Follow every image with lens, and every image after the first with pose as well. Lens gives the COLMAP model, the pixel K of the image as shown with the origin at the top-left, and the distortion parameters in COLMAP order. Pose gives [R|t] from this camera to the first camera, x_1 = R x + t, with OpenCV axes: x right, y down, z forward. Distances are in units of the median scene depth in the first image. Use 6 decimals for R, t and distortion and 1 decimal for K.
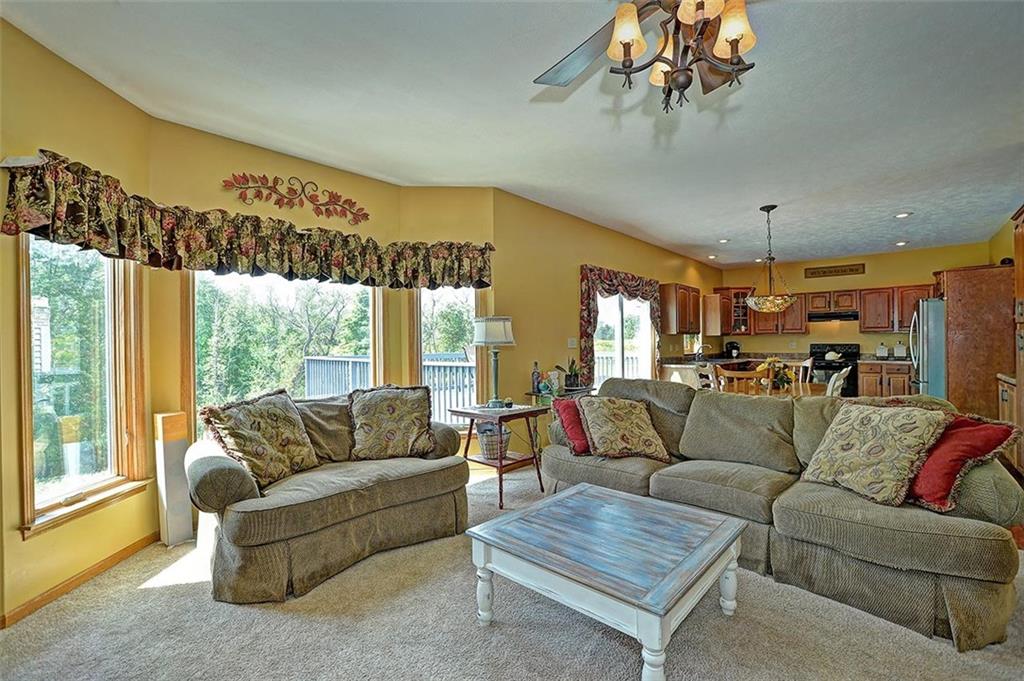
lens RADIAL K [[445.7, 0, 512.0], [0, 445.7, 340.5], [0, 0, 1]] dist [-0.078956, 0.030865]
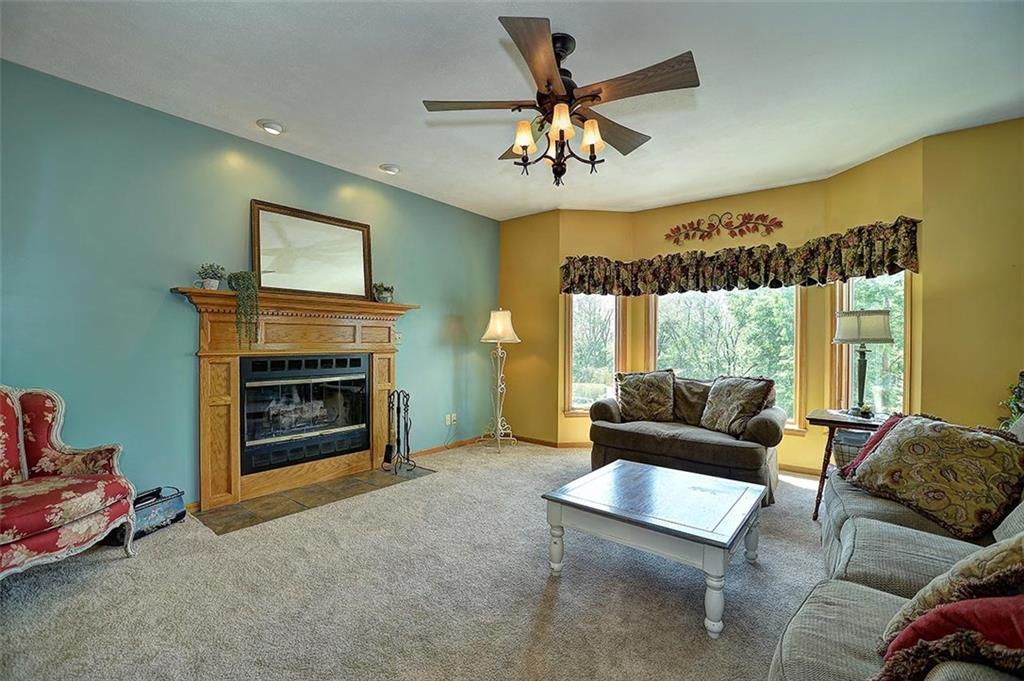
lens RADIAL K [[445.7, 0, 512.0], [0, 445.7, 340.5], [0, 0, 1]] dist [-0.078956, 0.030865]
pose [[0.067604, 0.010982, -0.997652, 0.678596], [-0.004205, 0.999934, 0.010723, -0.000421], [0.997703, 0.003470, 0.067646, 0.250997]]
